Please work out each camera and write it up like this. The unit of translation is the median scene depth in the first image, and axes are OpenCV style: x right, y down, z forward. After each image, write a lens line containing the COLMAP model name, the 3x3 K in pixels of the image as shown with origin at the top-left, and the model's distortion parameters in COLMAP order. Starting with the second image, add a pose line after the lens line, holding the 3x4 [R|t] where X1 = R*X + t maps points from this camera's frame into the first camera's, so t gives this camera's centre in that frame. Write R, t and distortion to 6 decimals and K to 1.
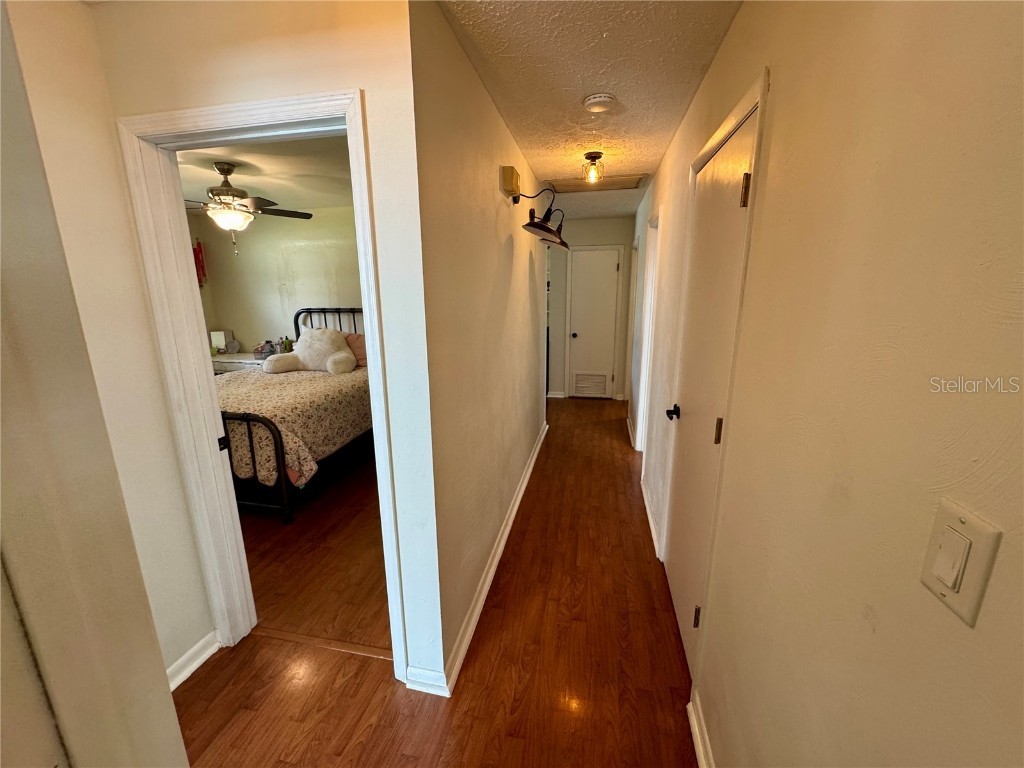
lens RADIAL K [[409.2, 0, 509.9], [0, 409.2, 383.4], [0, 0, 1]] dist [-0.006143, 0.000032]
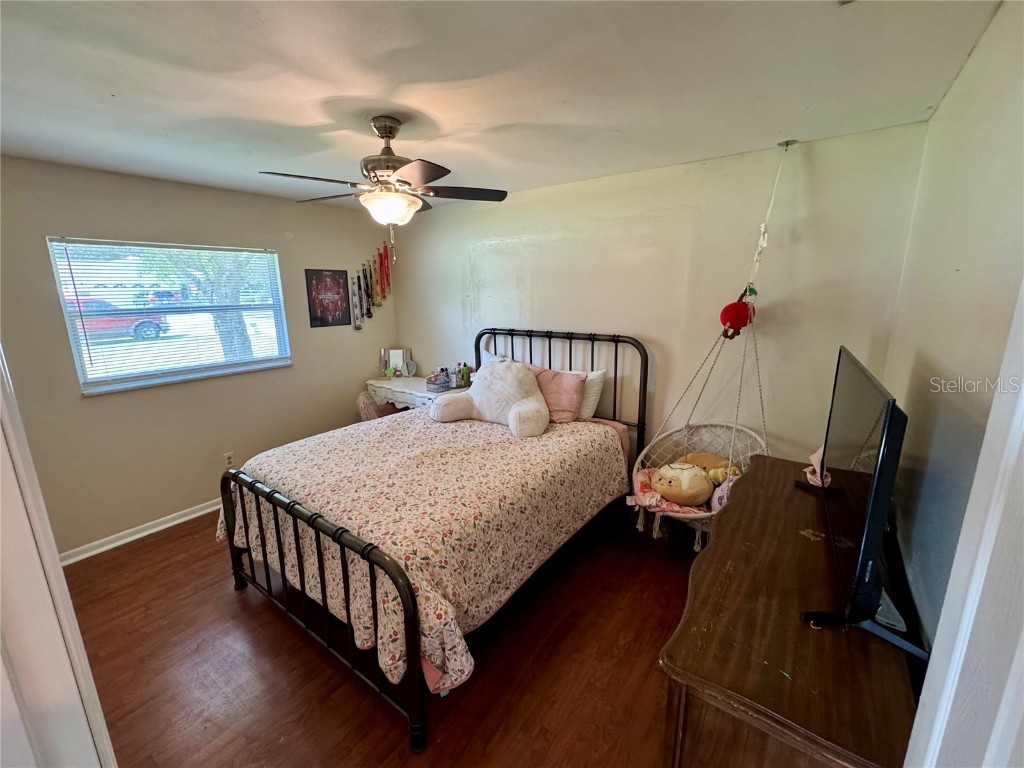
lens RADIAL K [[409.2, 0, 509.9], [0, 409.2, 383.4], [0, 0, 1]] dist [-0.006143, 0.000032]
pose [[0.909169, 0.091332, -0.406288, -0.192896], [-0.086654, 0.995788, 0.029940, -0.138613], [0.407311, 0.007986, 0.913255, 0.418336]]
